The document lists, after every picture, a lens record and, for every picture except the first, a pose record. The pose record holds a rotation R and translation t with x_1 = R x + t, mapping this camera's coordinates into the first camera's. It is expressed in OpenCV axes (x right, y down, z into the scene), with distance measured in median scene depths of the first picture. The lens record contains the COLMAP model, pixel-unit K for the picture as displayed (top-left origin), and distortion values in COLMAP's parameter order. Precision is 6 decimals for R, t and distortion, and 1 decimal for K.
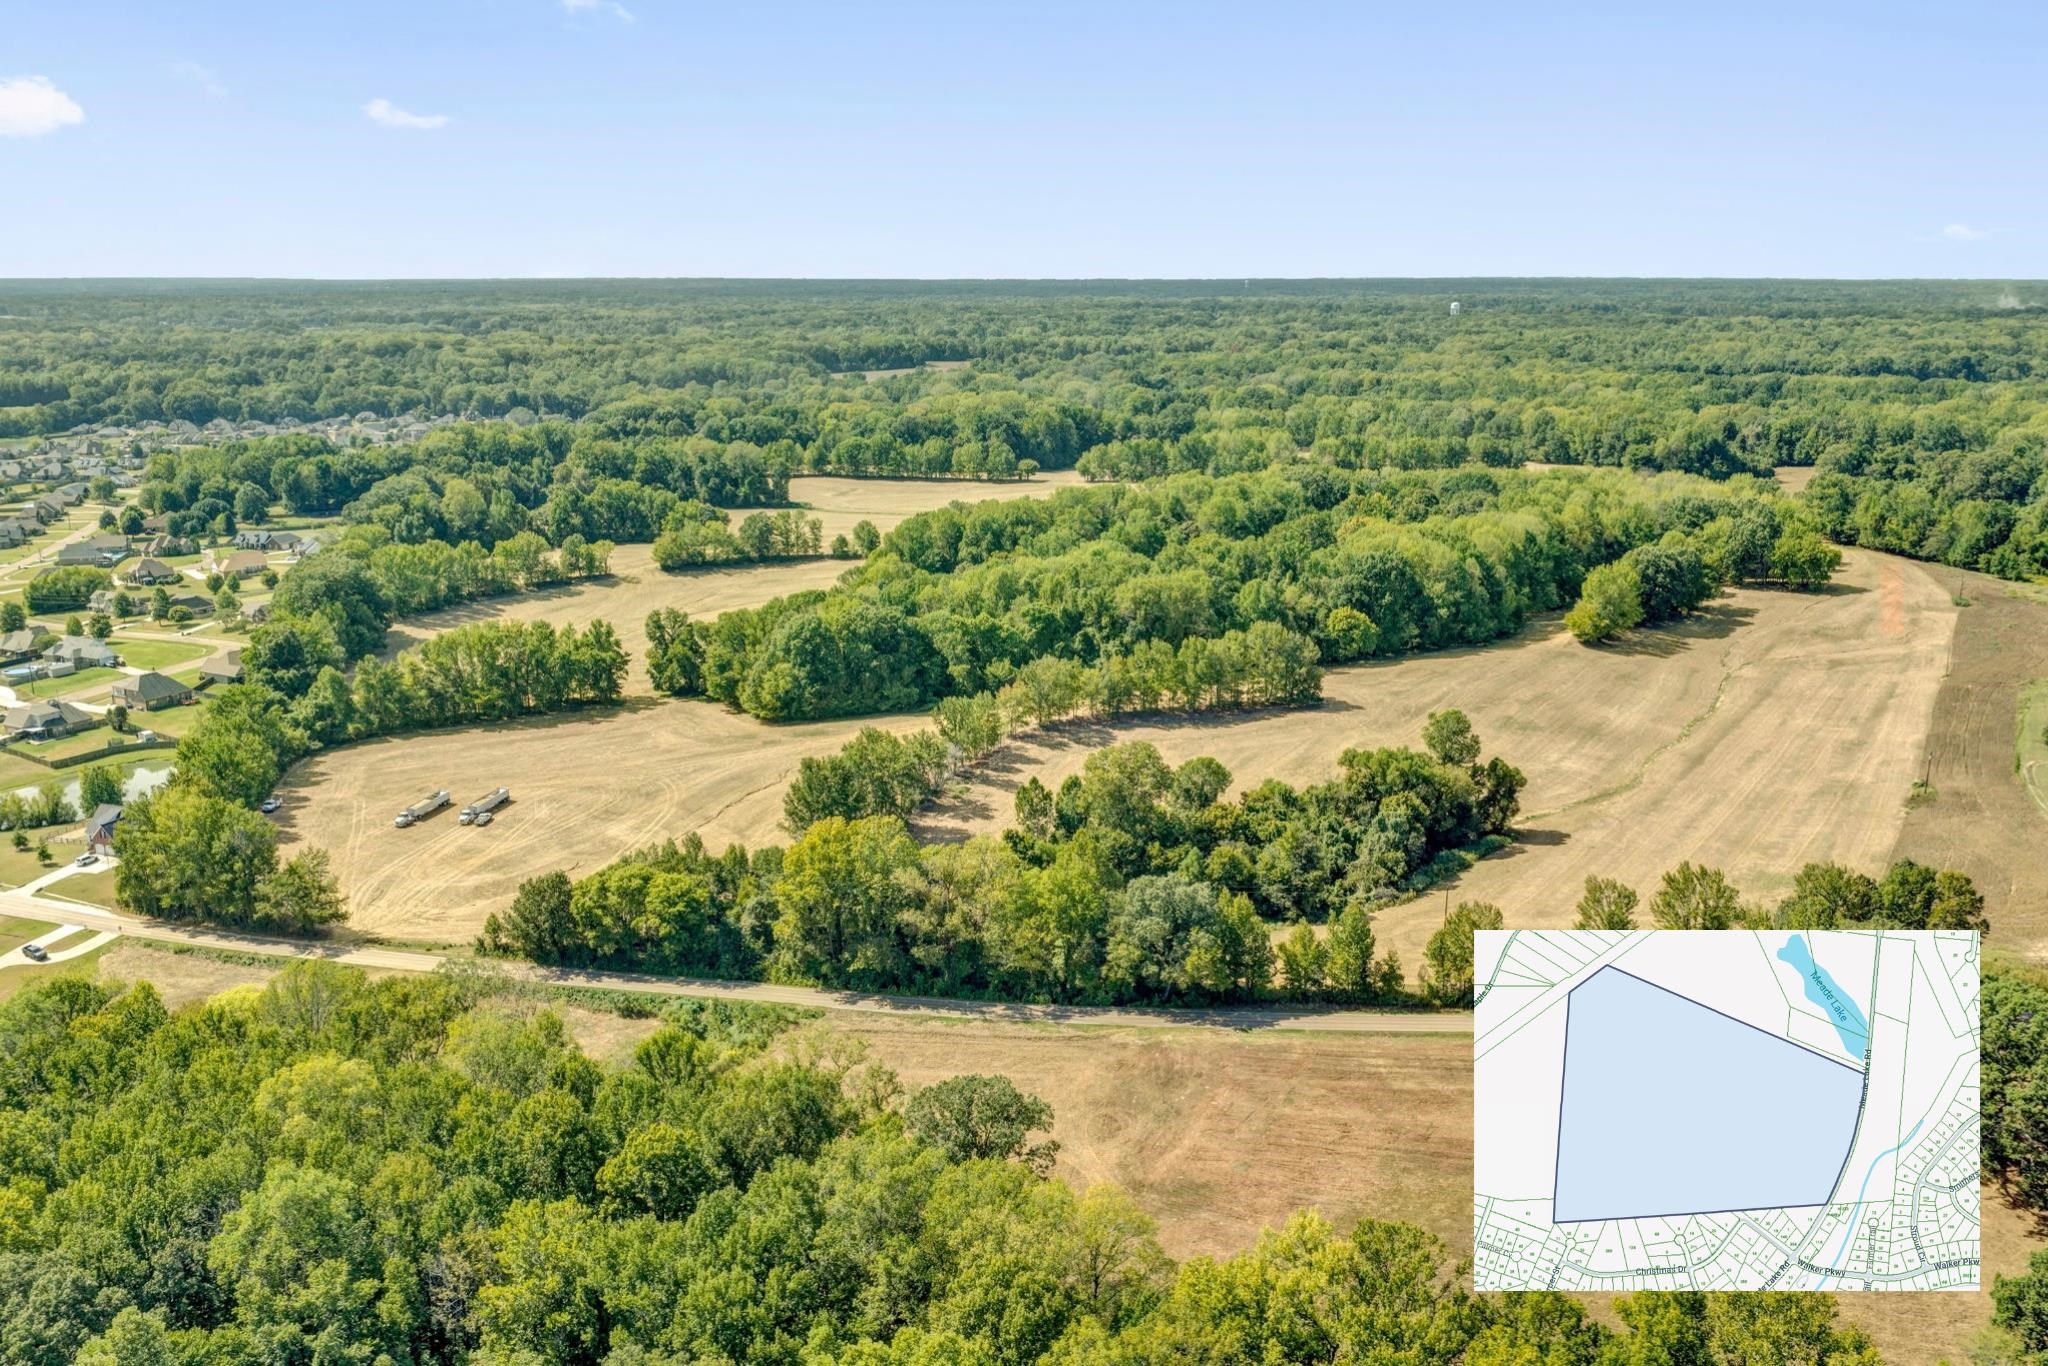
lens RADIAL K [[1747.3, 0, 1024.0], [0, 1747.3, 683.0], [0, 0, 1]] dist [0.044024, -0.095086]
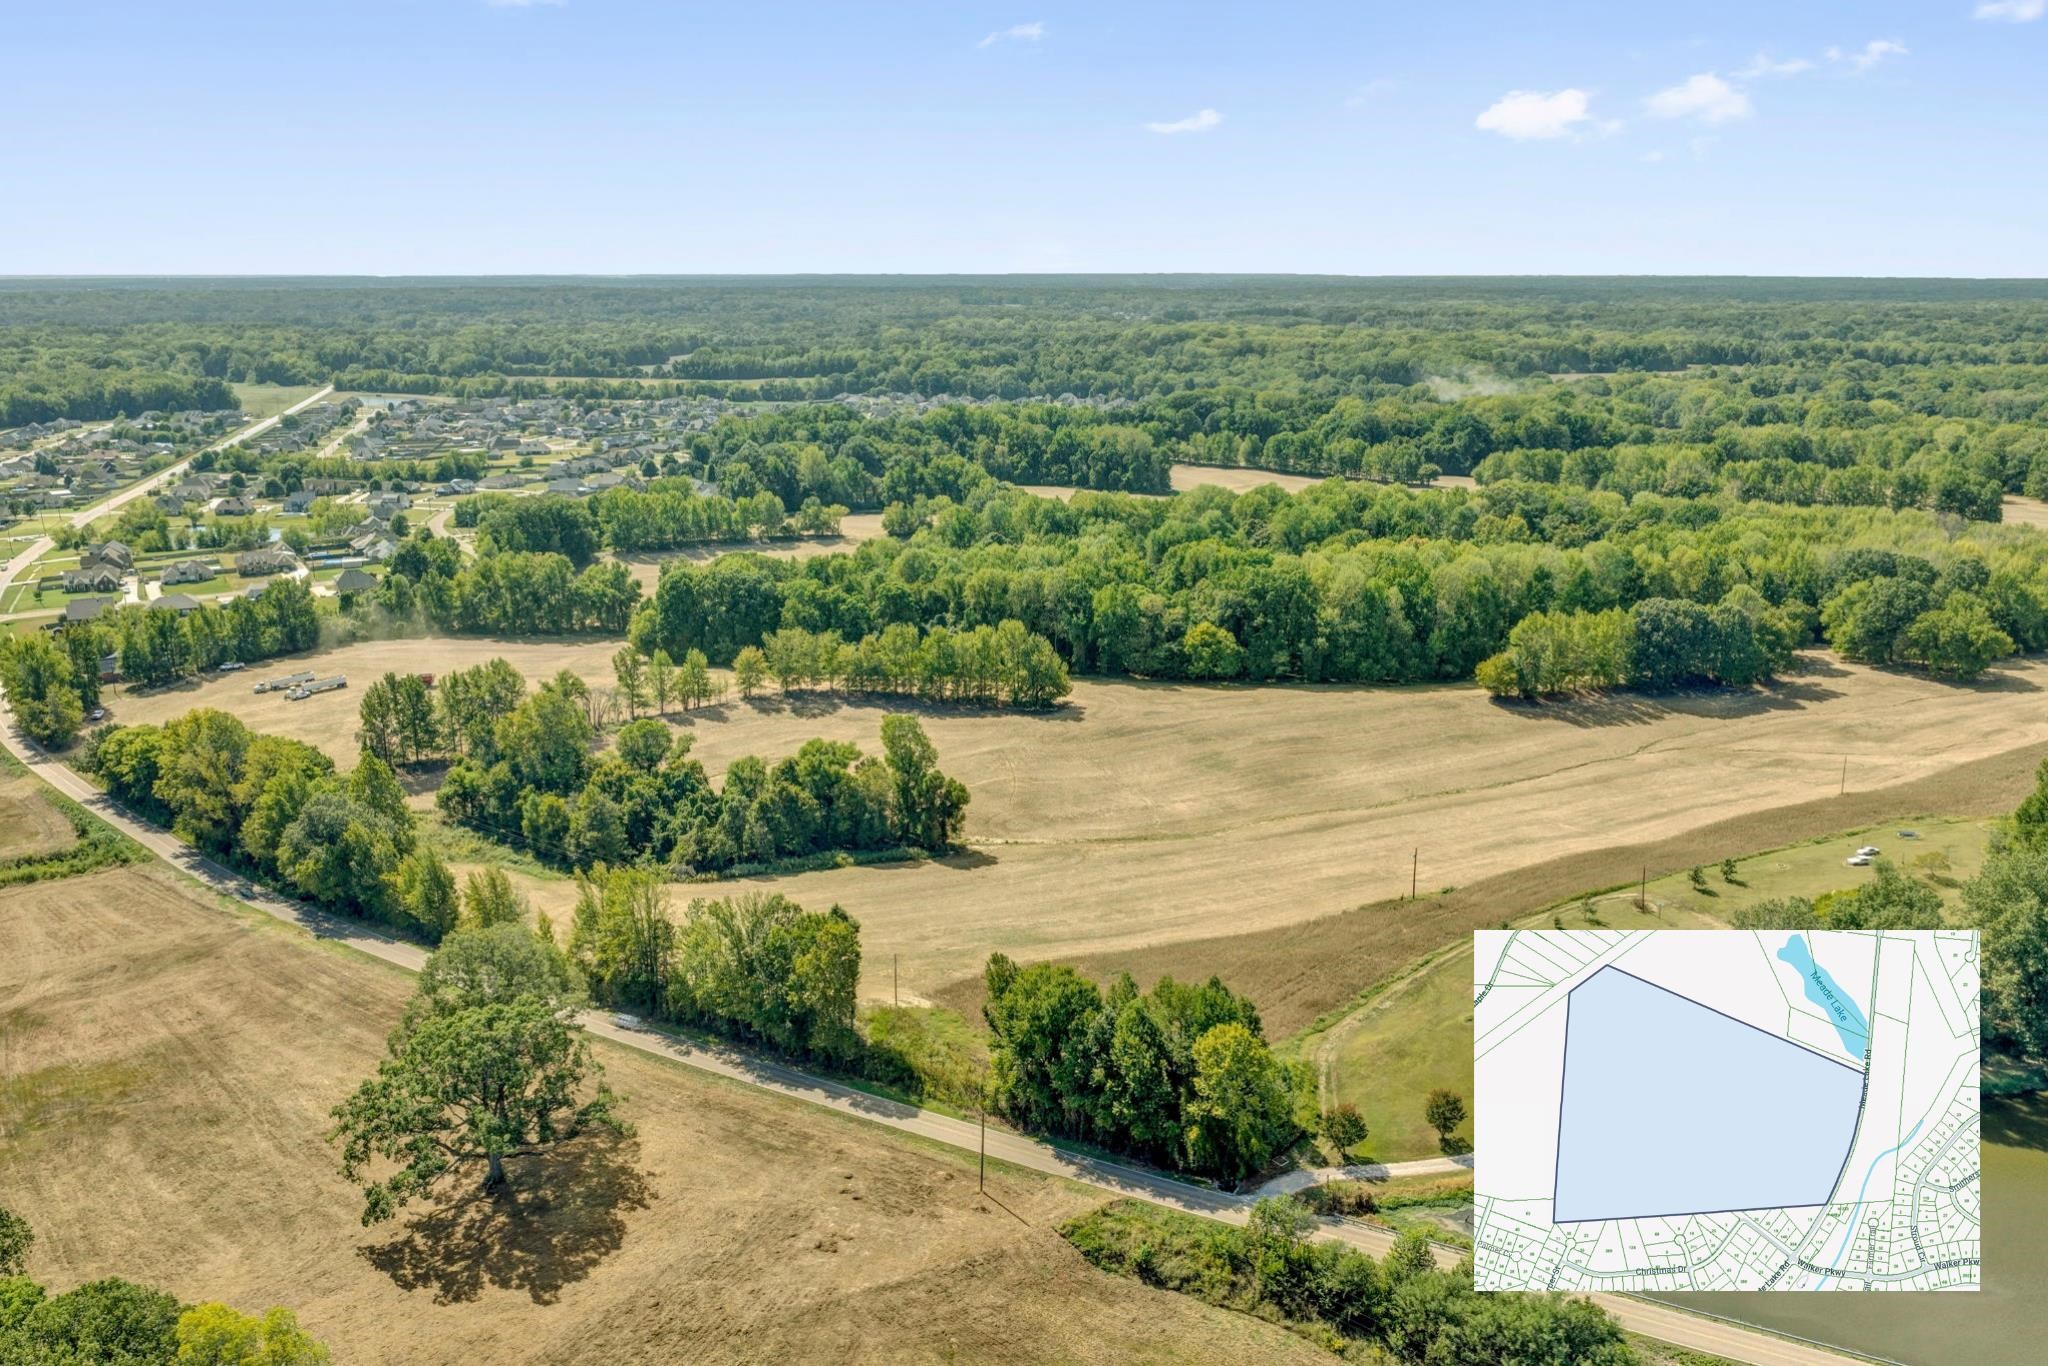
lens RADIAL K [[1727.6, 0, 1024.0], [0, 1727.6, 683.0], [0, 0, 1]] dist [0.032631, -0.067587]
pose [[0.841787, 0.127805, -0.524461, 0.584271], [-0.126206, 0.991238, 0.038987, -0.034865], [0.524849, 0.033371, 0.850541, 0.169497]]
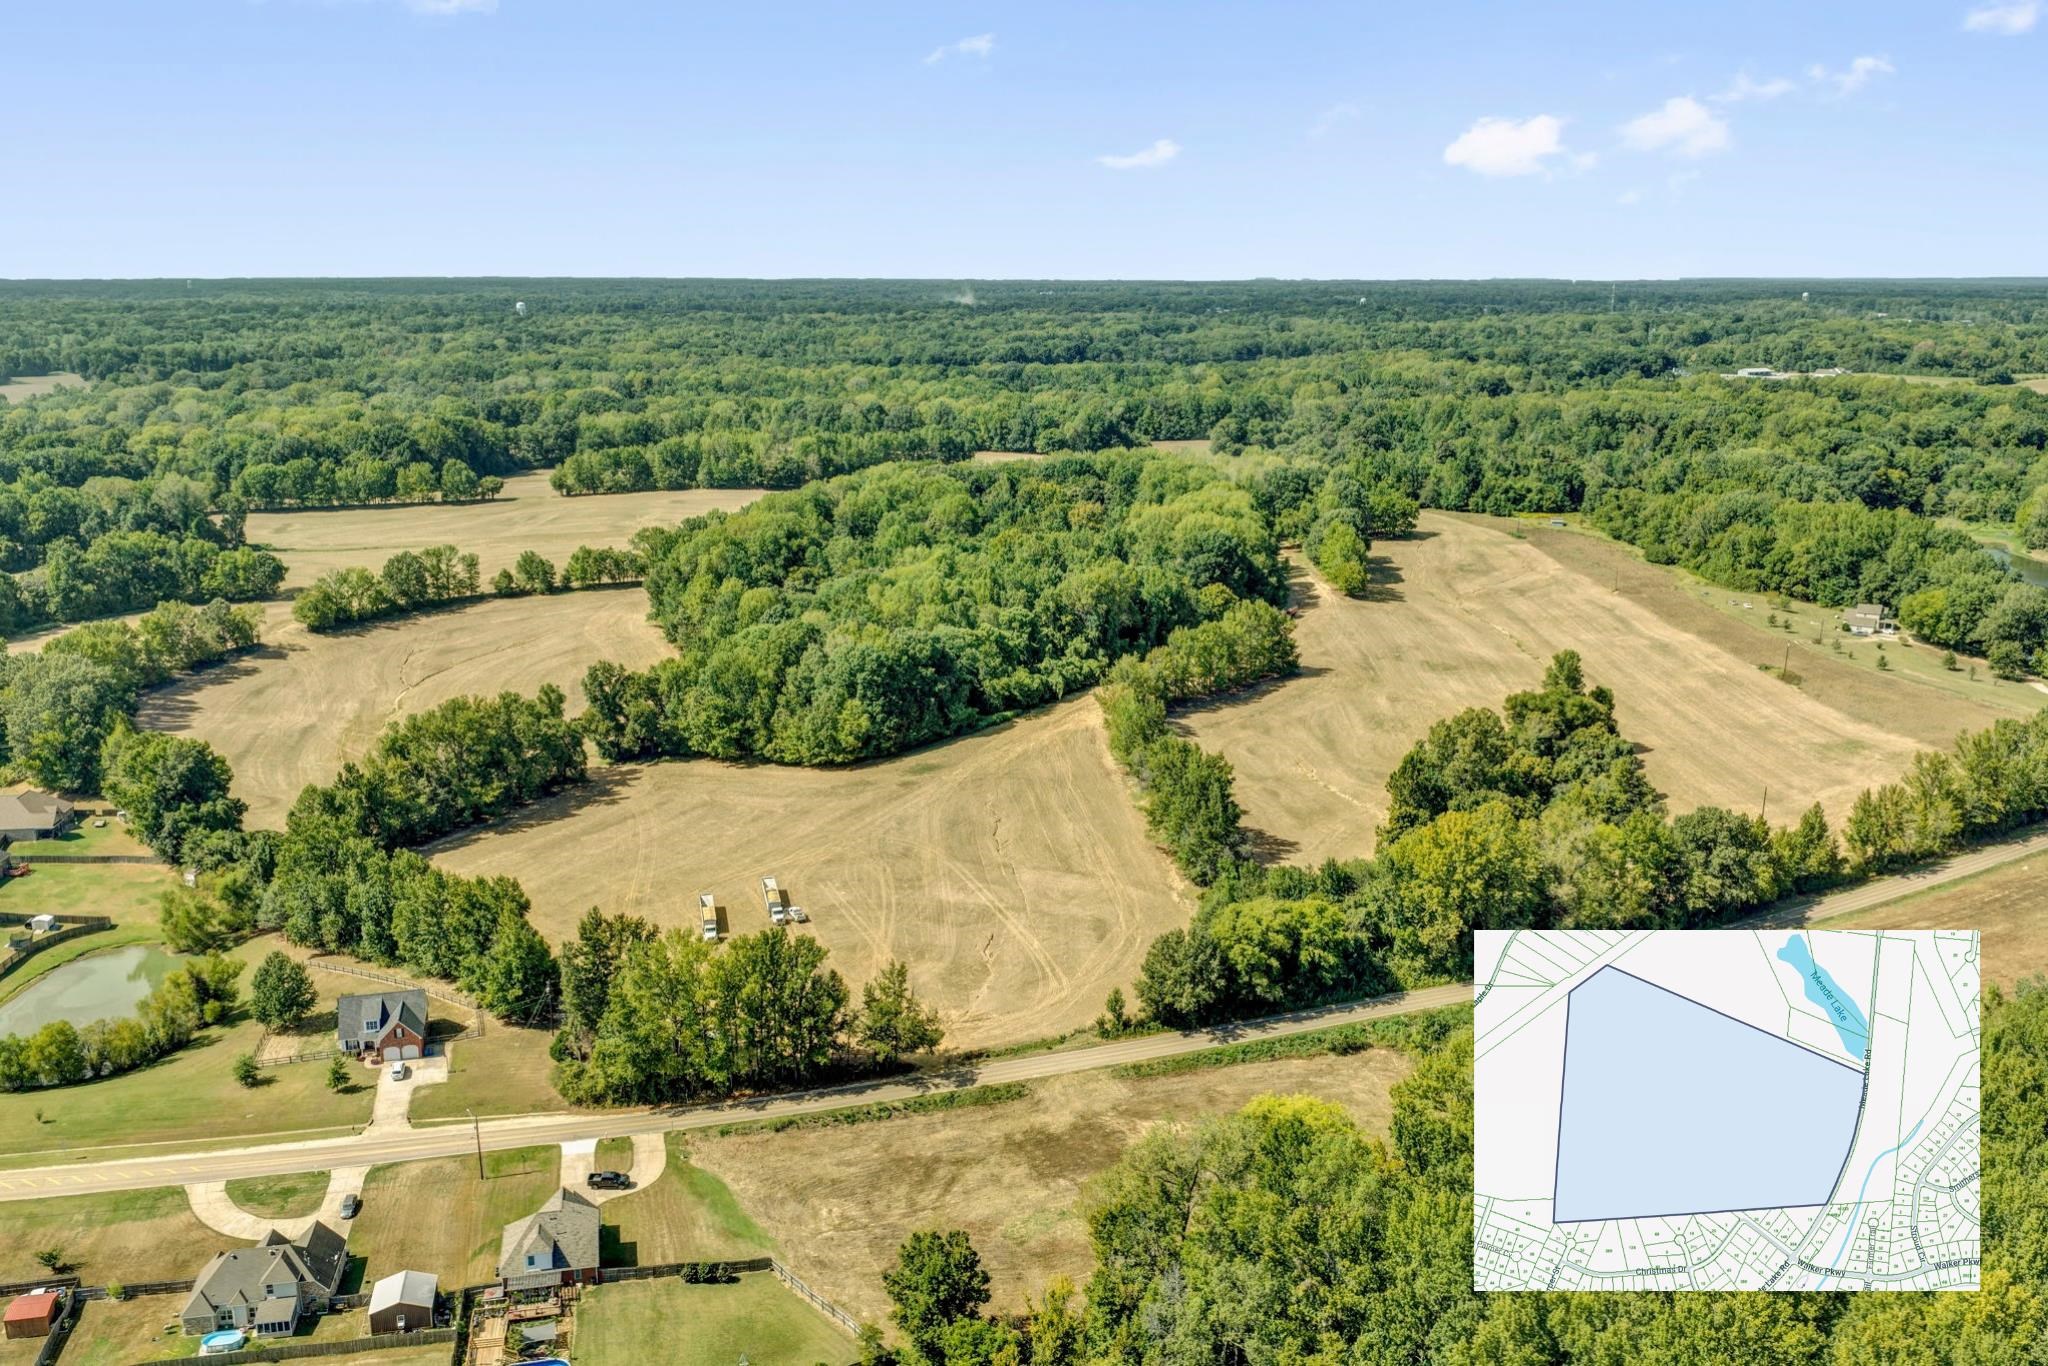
lens RADIAL K [[1747.3, 0, 1024.0], [0, 1747.3, 683.0], [0, 0, 1]] dist [0.044024, -0.095086]
pose [[0.829085, -0.127923, 0.544292, -0.499973], [0.127806, 0.991061, 0.038248, -0.038941], [-0.544319, 0.037853, 0.838024, 0.170014]]
